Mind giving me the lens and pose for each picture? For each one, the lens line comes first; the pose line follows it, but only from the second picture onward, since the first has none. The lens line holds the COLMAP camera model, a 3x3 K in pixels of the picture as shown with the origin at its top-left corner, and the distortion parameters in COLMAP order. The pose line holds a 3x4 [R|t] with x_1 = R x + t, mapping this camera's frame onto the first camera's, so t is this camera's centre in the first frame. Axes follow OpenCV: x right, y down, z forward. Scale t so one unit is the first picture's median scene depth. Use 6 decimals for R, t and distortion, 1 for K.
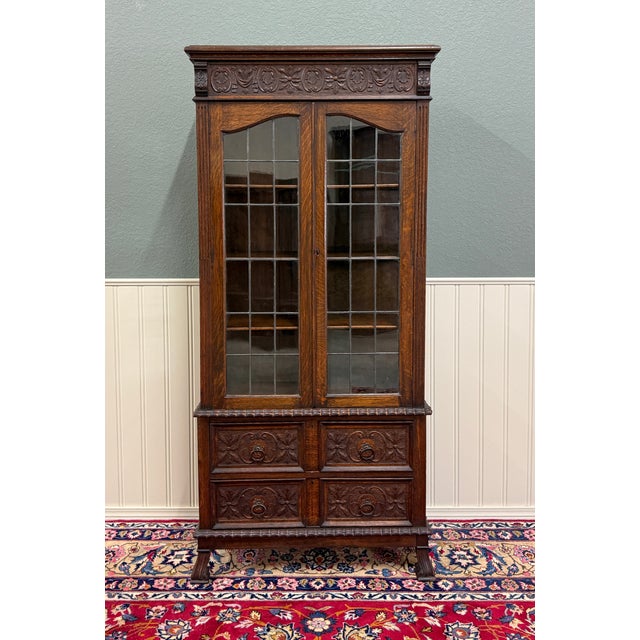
lens RADIAL K [[620.2, 0, 311.5], [0, 620.2, 267.5], [0, 0, 1]] dist [0.019284, -0.017257]
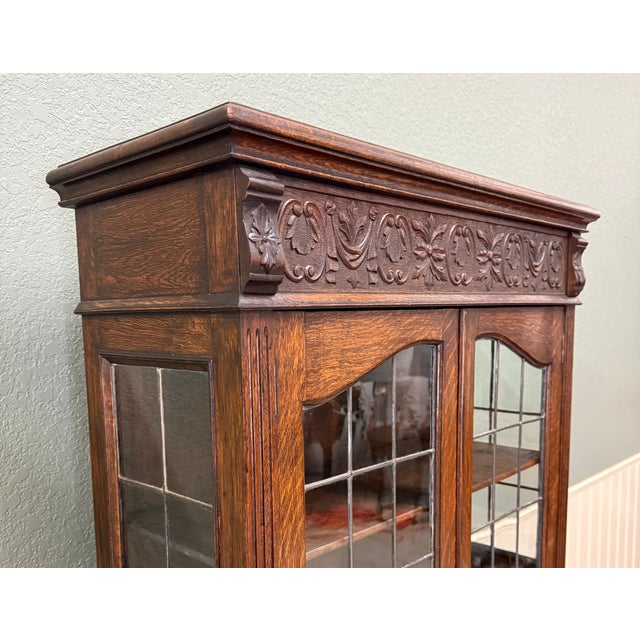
lens RADIAL K [[610.4, 0, 319.1], [0, 610.4, 379.5], [0, 0, 1]] dist [0.073133, -0.010541]
pose [[0.700226, -0.086360, 0.708679, -0.344887], [0.072907, 0.996117, 0.049350, -0.238837], [-0.710189, 0.017111, 0.703803, 0.754471]]
